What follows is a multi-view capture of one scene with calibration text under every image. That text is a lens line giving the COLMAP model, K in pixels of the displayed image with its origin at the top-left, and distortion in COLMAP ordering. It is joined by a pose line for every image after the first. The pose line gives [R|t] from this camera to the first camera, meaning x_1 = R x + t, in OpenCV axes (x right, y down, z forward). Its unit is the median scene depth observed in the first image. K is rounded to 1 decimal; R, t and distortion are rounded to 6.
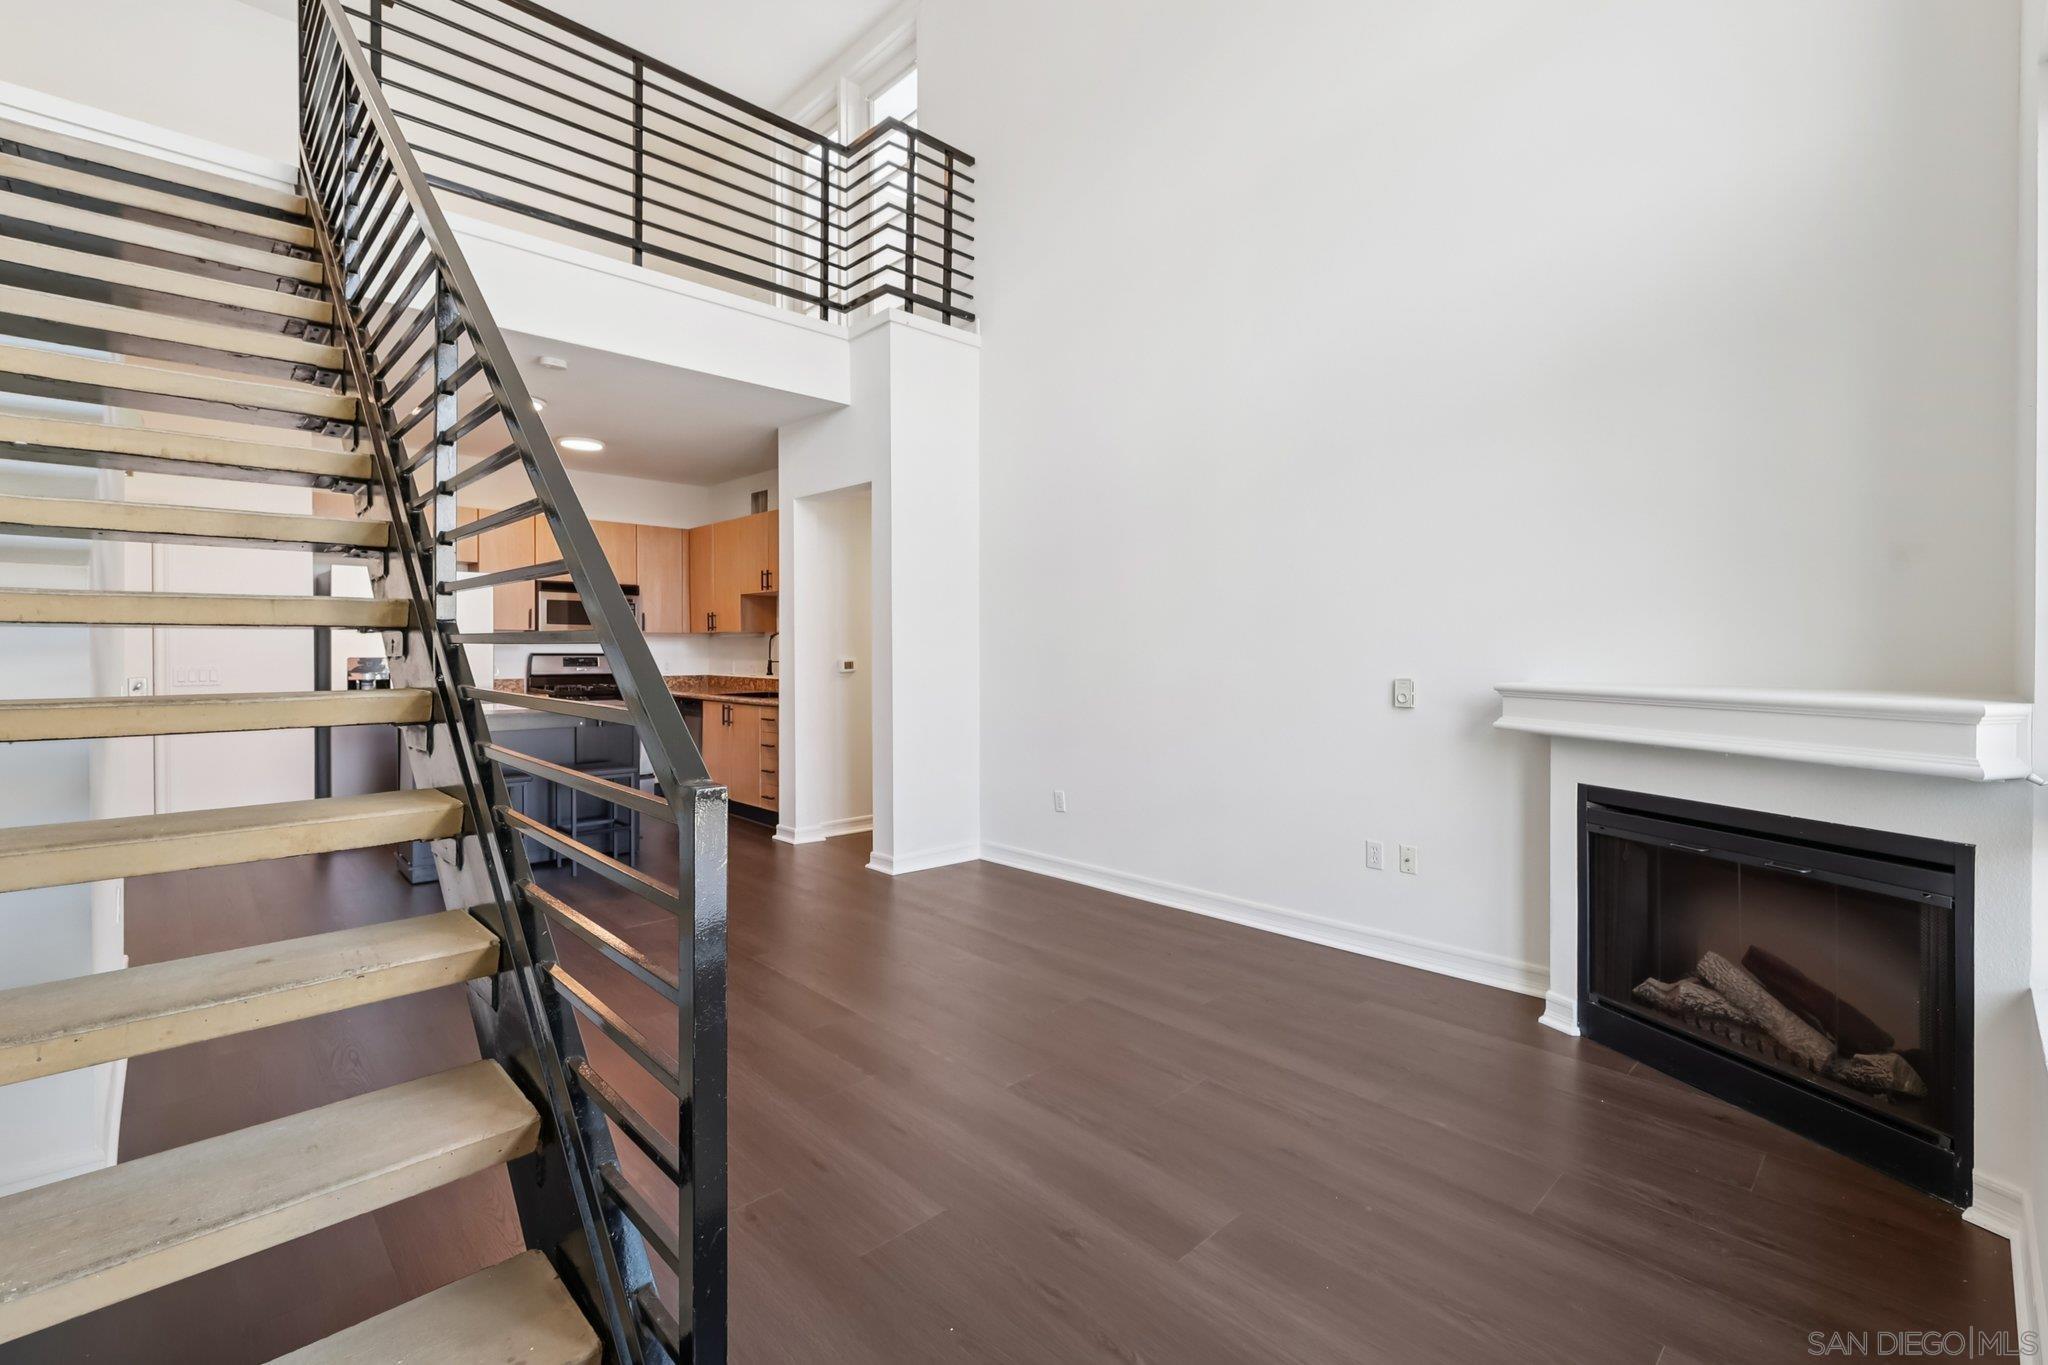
lens RADIAL K [[890.3, 0, 1033.1], [0, 890.3, 678.0], [0, 0, 1]] dist [0.003201, 0.000942]
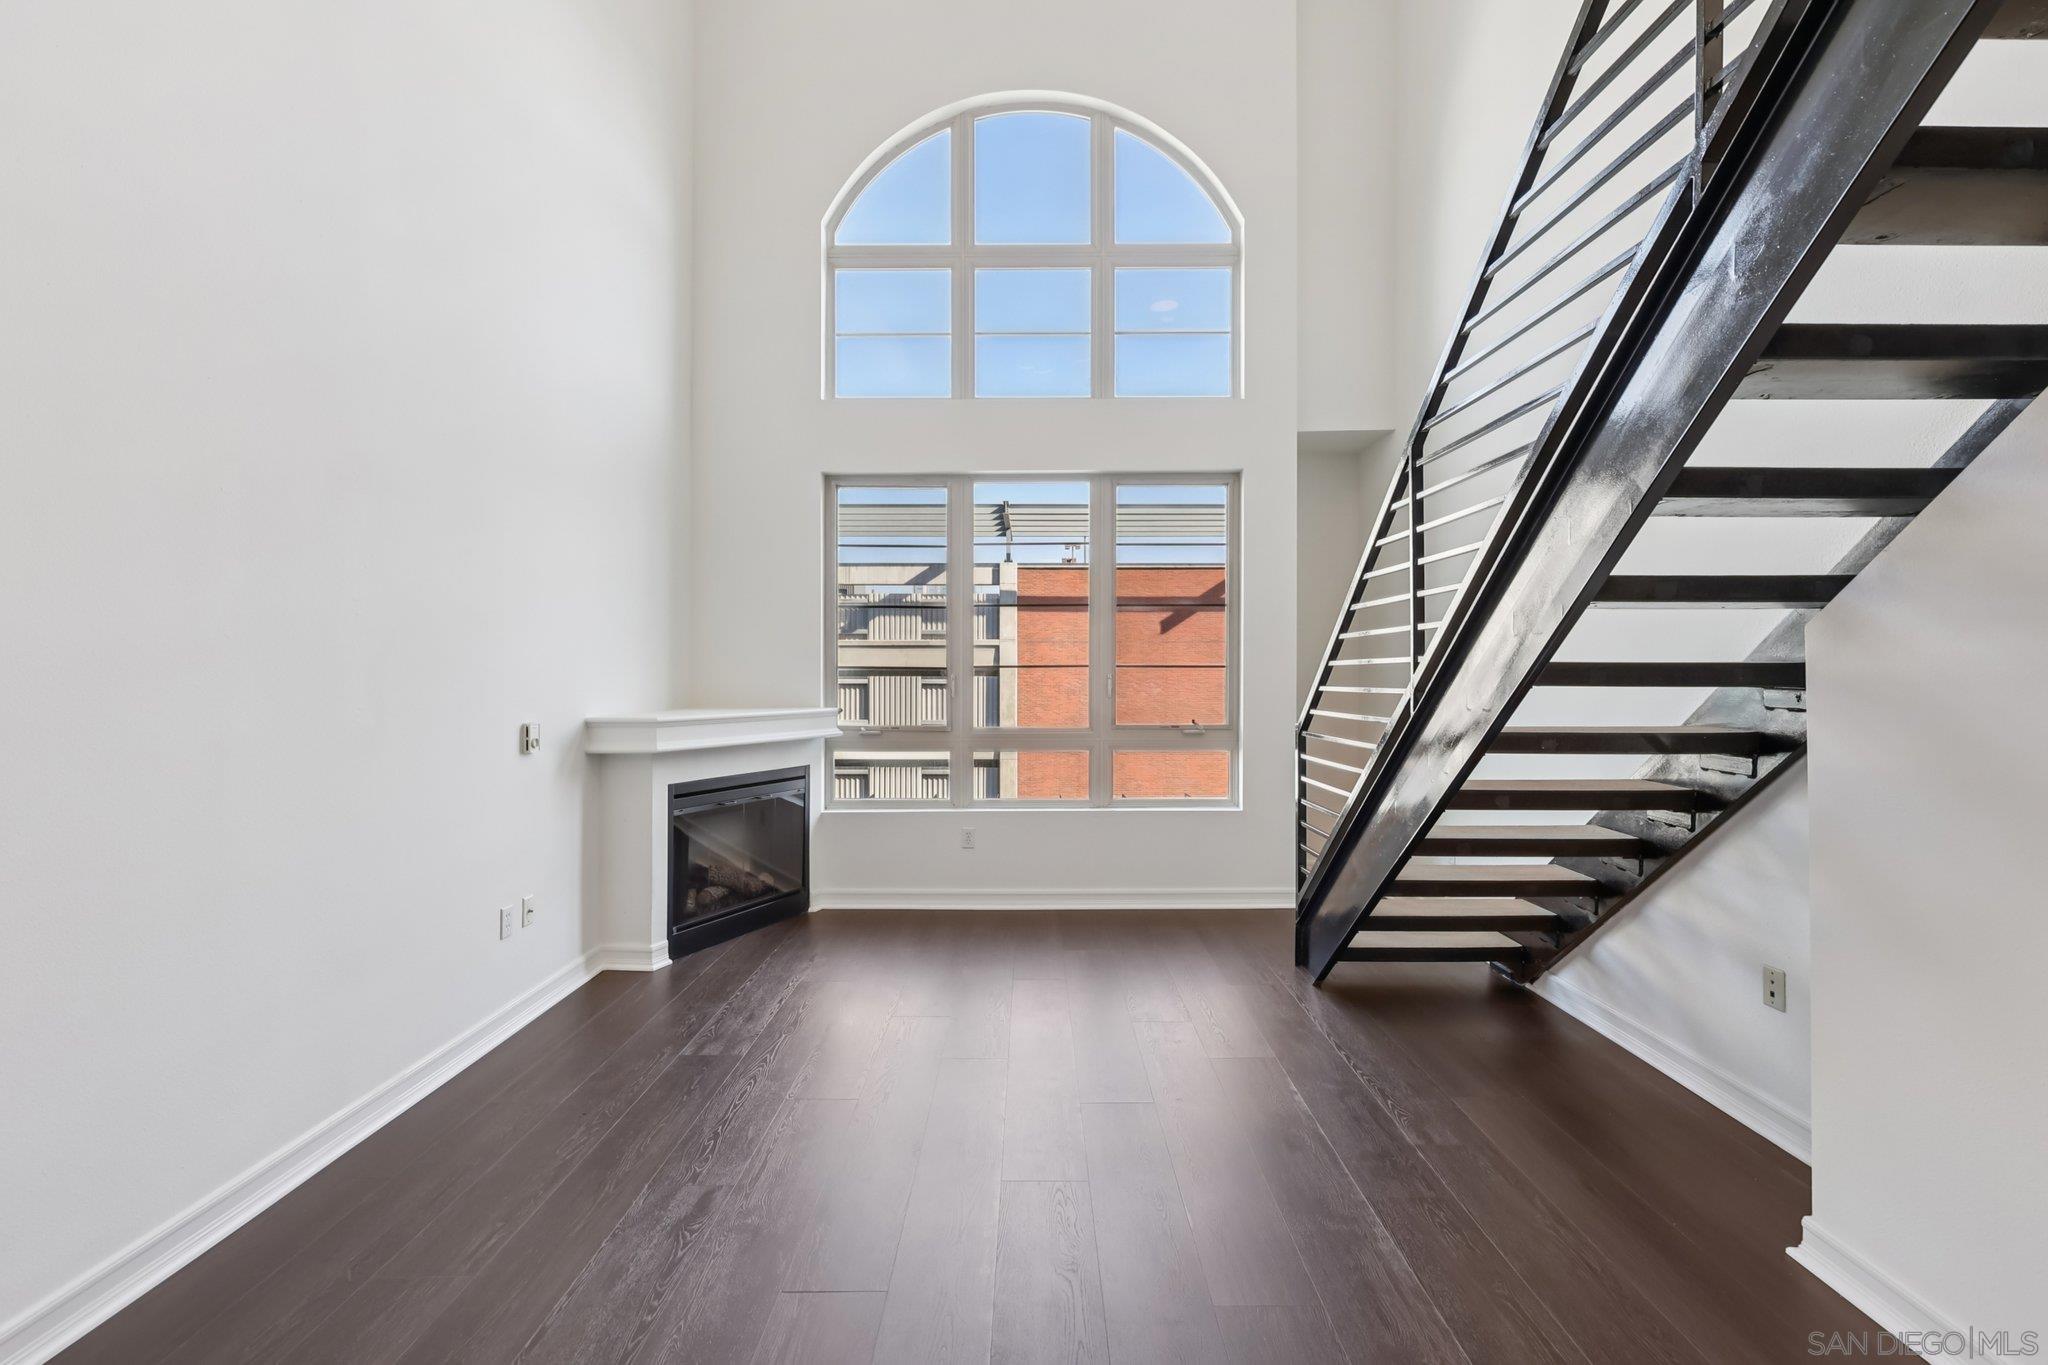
lens RADIAL K [[890.3, 0, 1025.2], [0, 890.3, 673.2], [0, 0, 1]] dist [0.003201, 0.000942]
pose [[-0.698522, 0.001353, 0.715588, -0.540338], [0.020866, 0.999611, 0.018479, -0.046889], [-0.715285, 0.027840, -0.698278, 1.097933]]
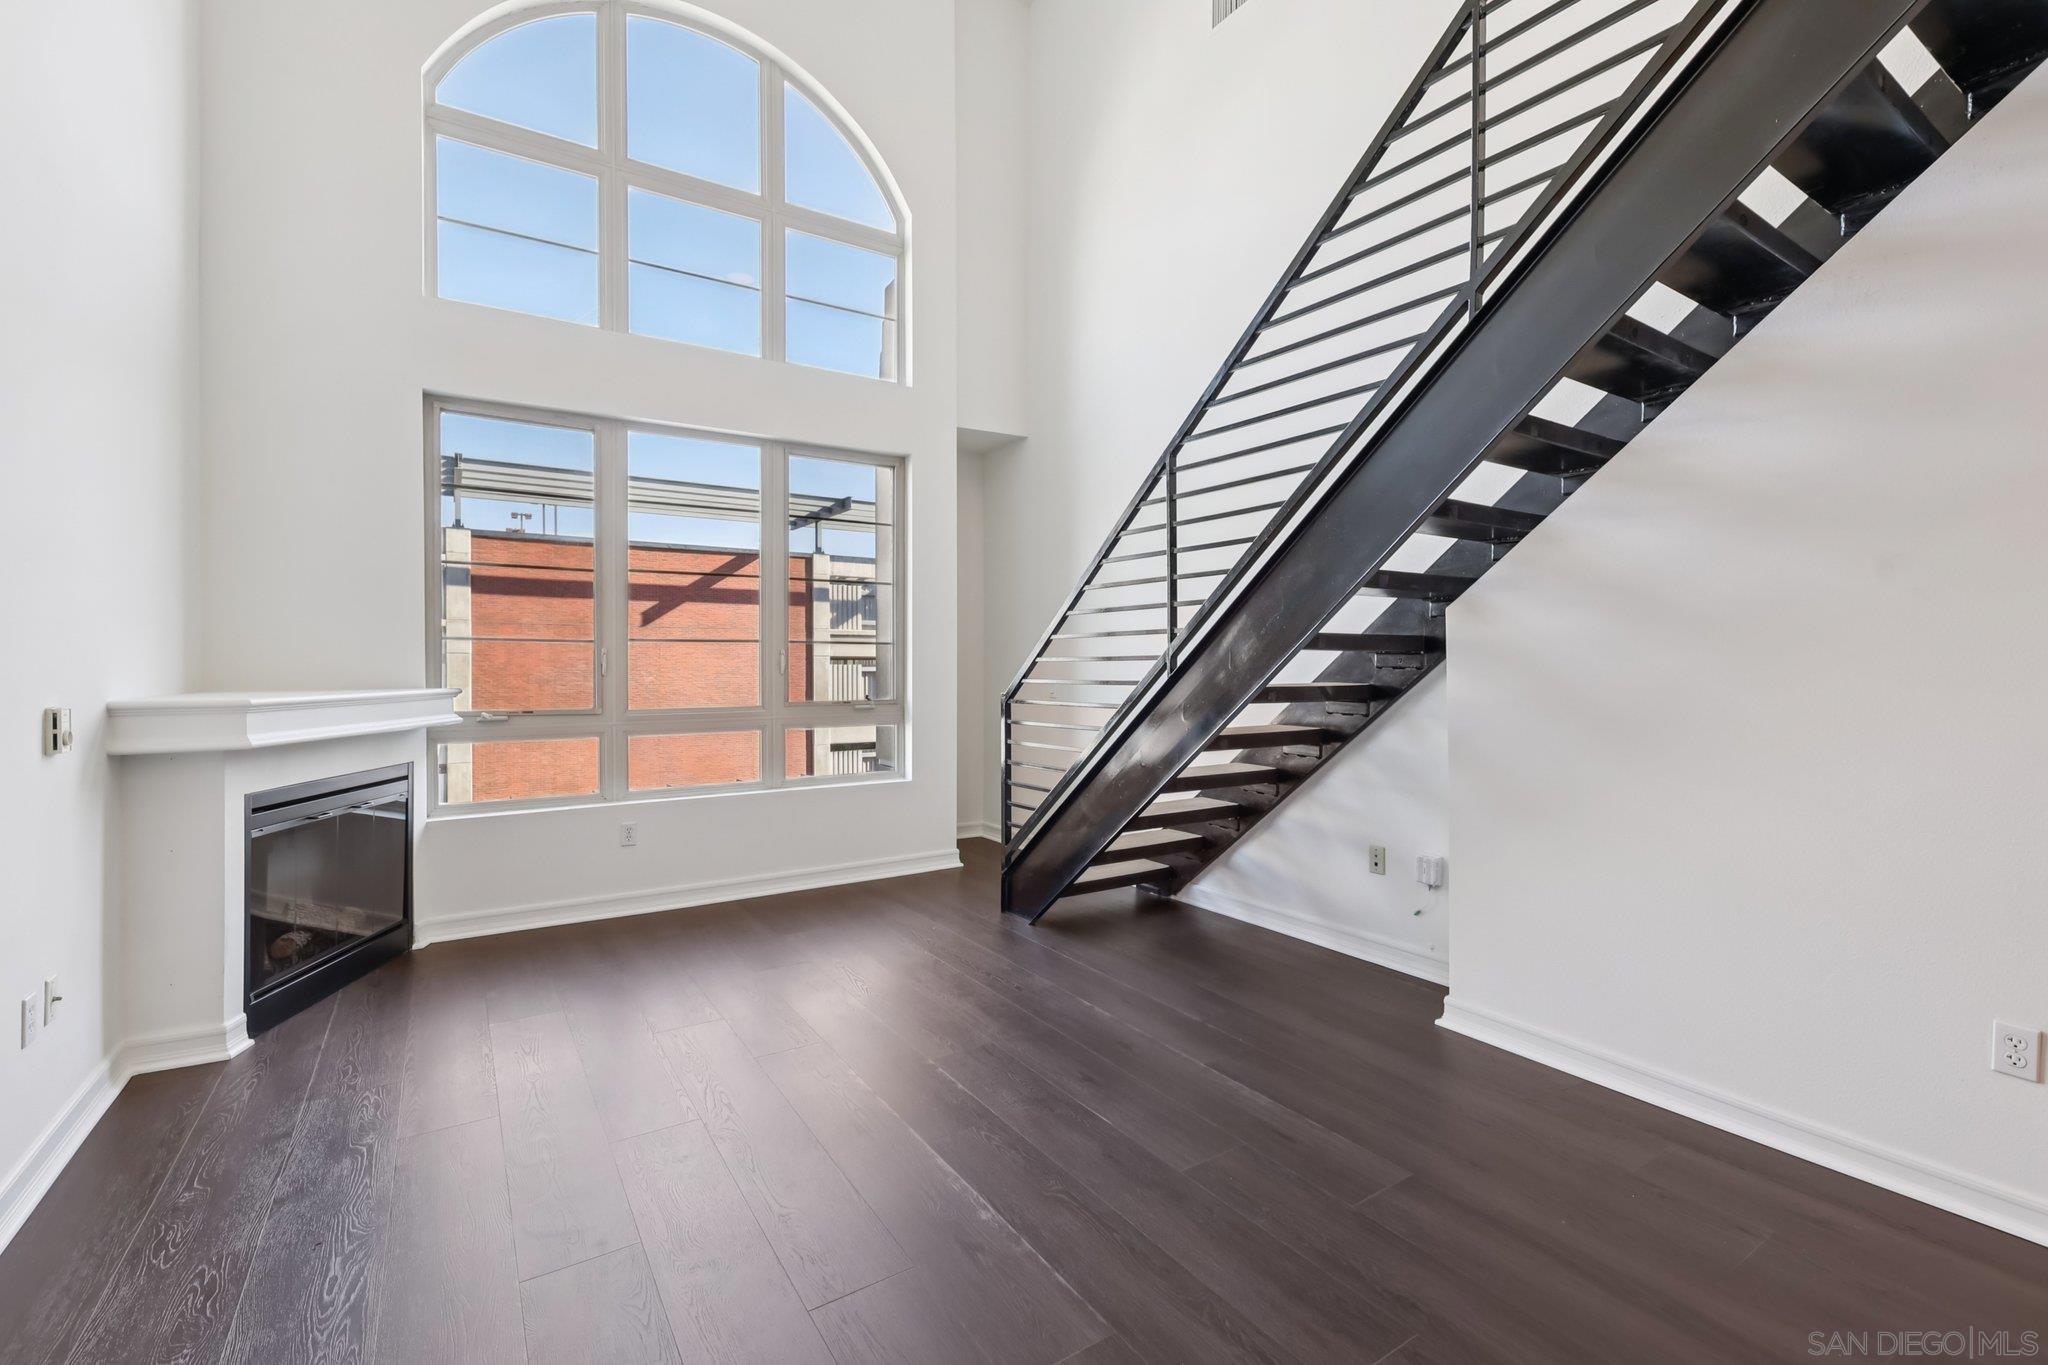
lens RADIAL K [[890.3, 0, 1023.2], [0, 890.3, 670.6], [0, 0, 1]] dist [0.003201, 0.000942]
pose [[-0.976877, -0.001315, 0.213796, -0.310023], [0.006322, 0.999366, 0.035032, -0.032354], [-0.213707, 0.035574, -0.976250, 1.246058]]
